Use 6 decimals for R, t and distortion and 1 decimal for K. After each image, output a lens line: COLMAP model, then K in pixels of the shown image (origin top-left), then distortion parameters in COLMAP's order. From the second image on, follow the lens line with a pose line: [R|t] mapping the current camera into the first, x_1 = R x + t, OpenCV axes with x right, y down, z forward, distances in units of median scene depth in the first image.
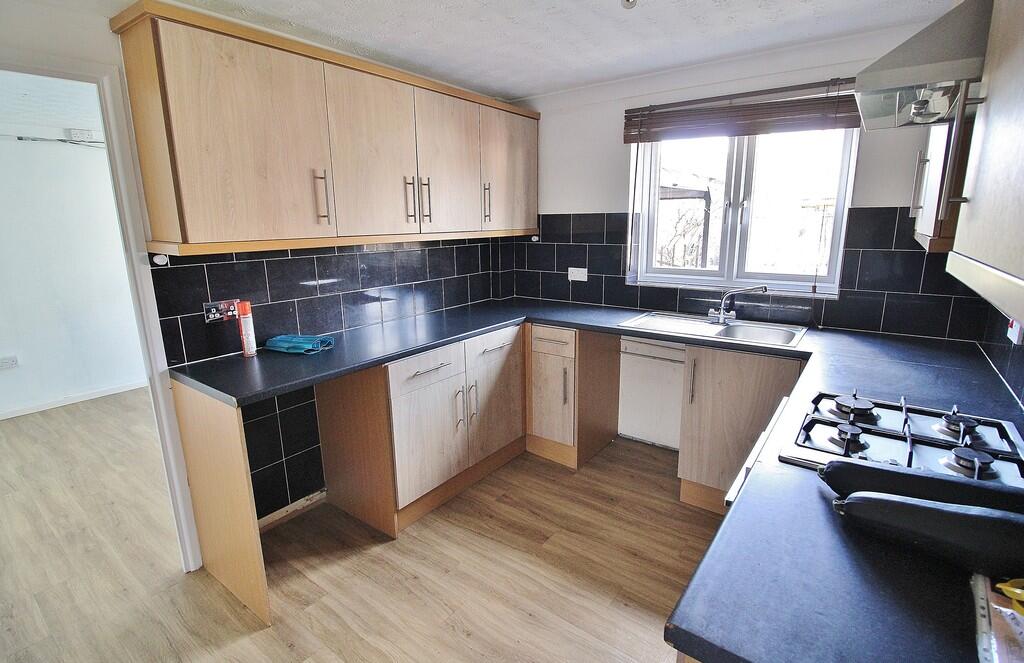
lens RADIAL K [[491.5, 0, 512.0], [0, 491.5, 332.1], [0, 0, 1]] dist [-0.026095, -0.001051]
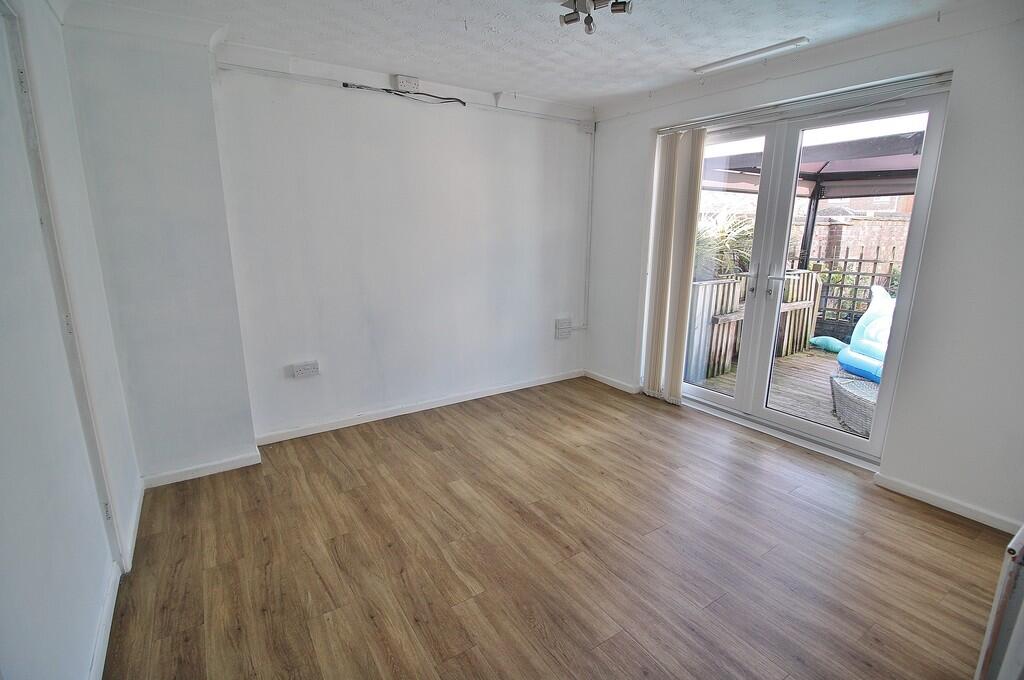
lens RADIAL K [[485.4, 0, 512.0], [0, 485.4, 342.6], [0, 0, 1]] dist [-0.014006, -0.001493]
pose [[0.937080, 0.095973, -0.335663, -0.499613], [-0.092187, 0.995369, 0.027234, -0.038264], [0.336722, 0.005423, 0.941588, 0.369292]]
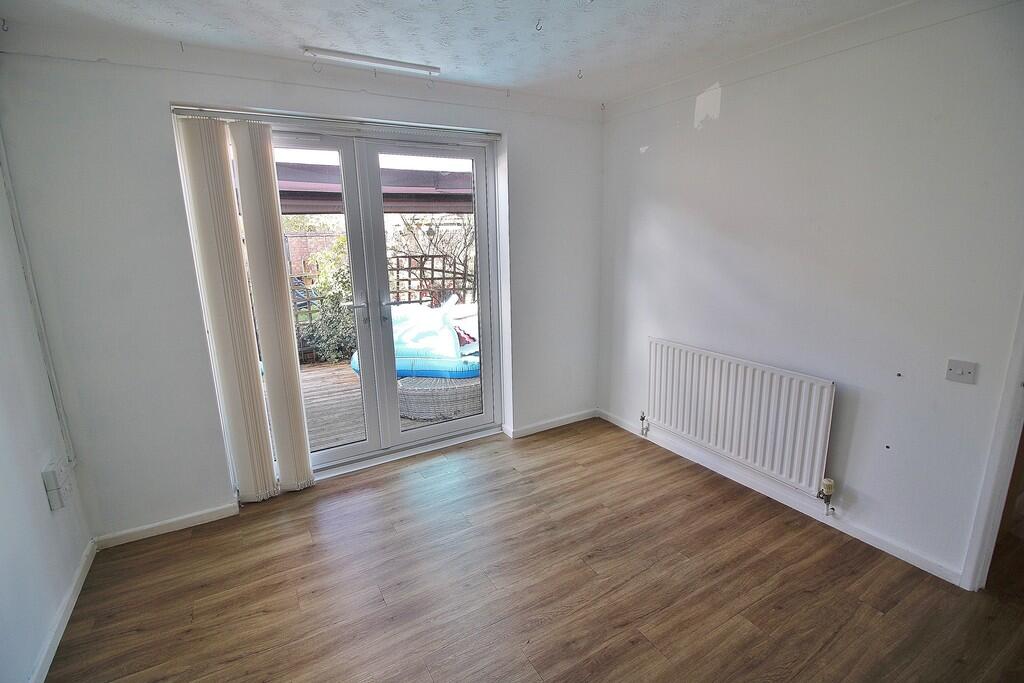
lens RADIAL K [[485.4, 0, 513.1], [0, 485.4, 336.7], [0, 0, 1]] dist [-0.014006, -0.001493]
pose [[0.385435, -0.193743, 0.902166, -1.043806], [0.218000, 0.969151, 0.114991, -0.165561], [-0.896614, 0.152350, 0.415781, 0.809775]]
